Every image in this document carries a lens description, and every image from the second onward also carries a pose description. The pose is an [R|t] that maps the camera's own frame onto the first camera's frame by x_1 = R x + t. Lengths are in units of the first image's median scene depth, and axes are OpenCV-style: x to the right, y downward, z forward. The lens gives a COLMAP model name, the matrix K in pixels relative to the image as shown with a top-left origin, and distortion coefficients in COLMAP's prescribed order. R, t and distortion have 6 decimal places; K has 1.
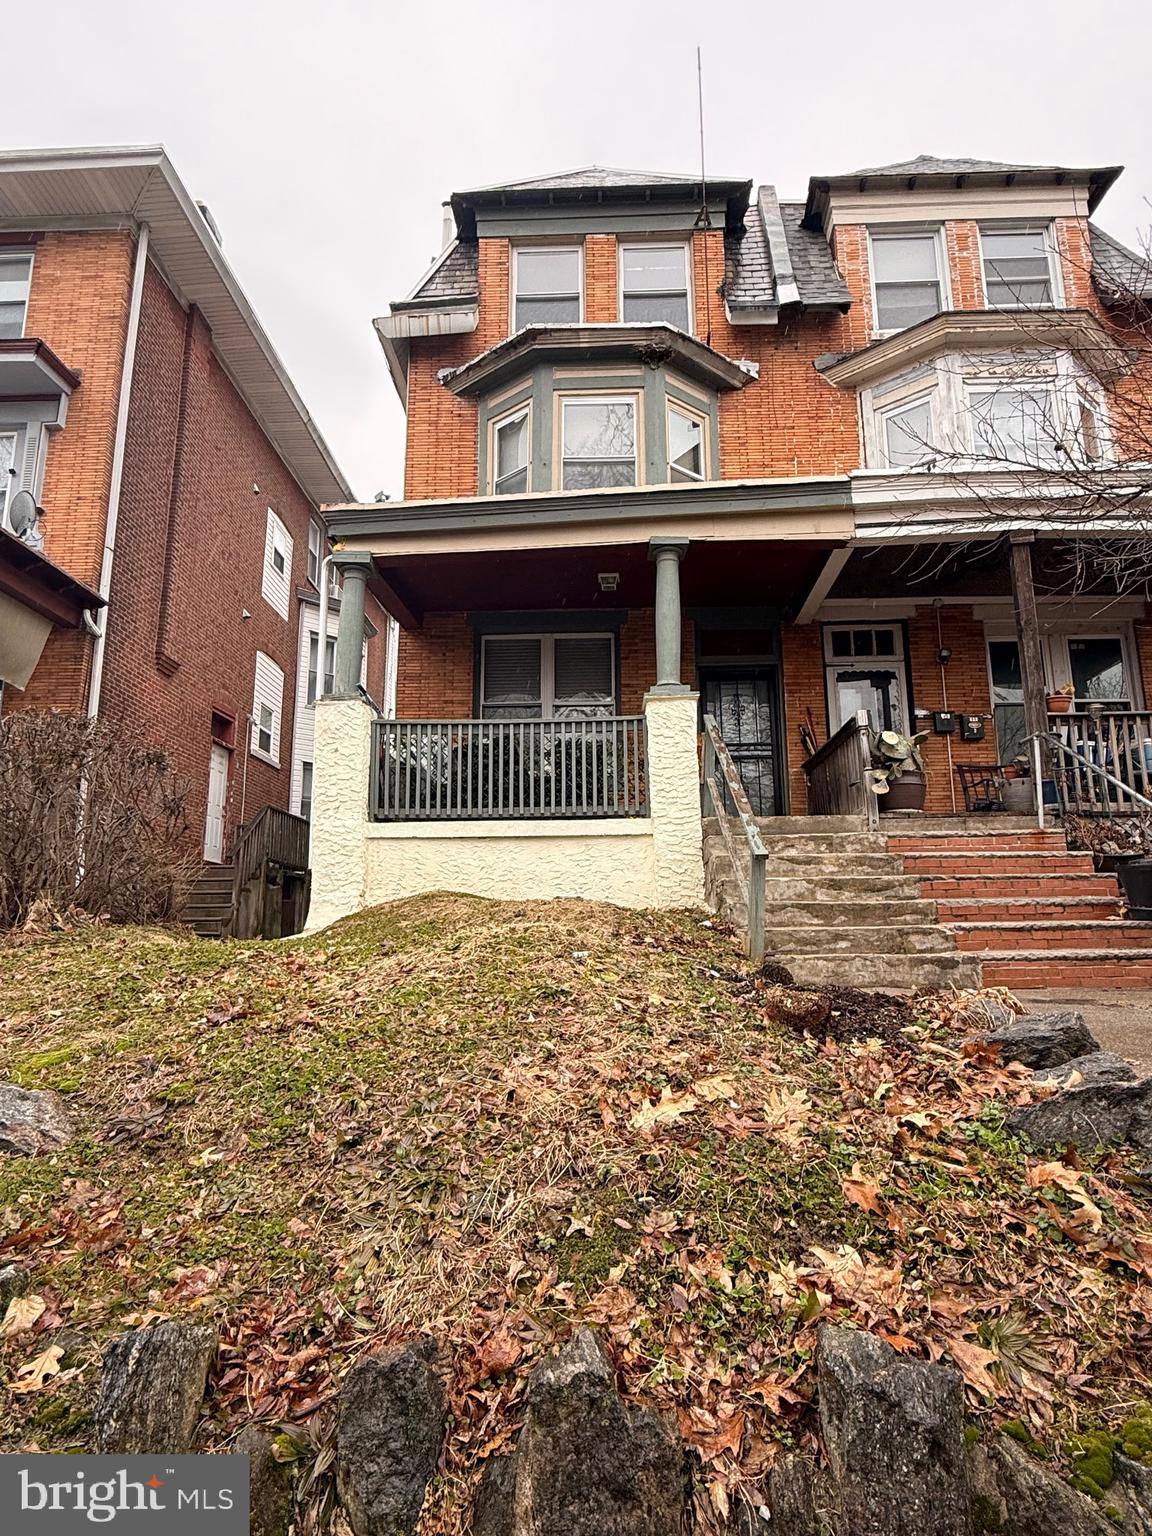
lens RADIAL K [[897.1, 0, 575.1], [0, 897.1, 770.1], [0, 0, 1]] dist [-0.000950, -0.000650]
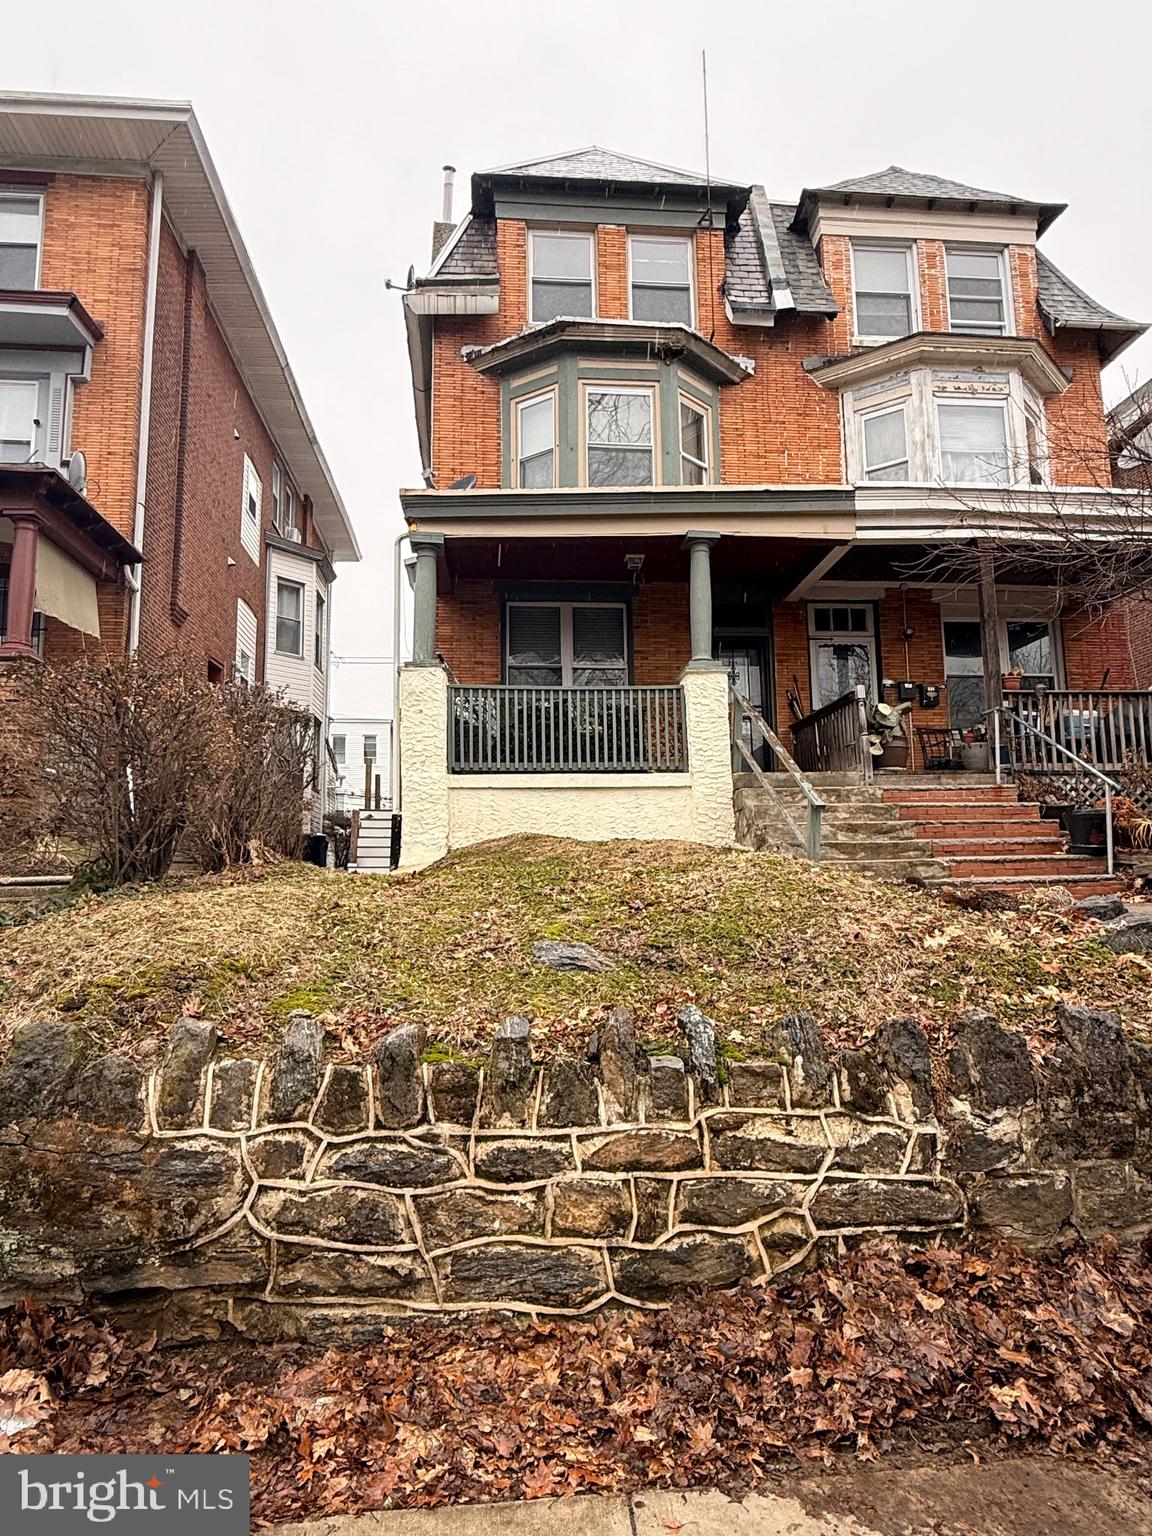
lens RADIAL K [[941.2, 0, 576.5], [0, 941.2, 767.5], [0, 0, 1]] dist [-0.001195, -0.000473]
pose [[0.991687, 0.008736, 0.128376, -0.168931], [-0.016681, 0.998001, 0.060950, -0.020349], [-0.127587, -0.062585, 0.989851, -0.164359]]
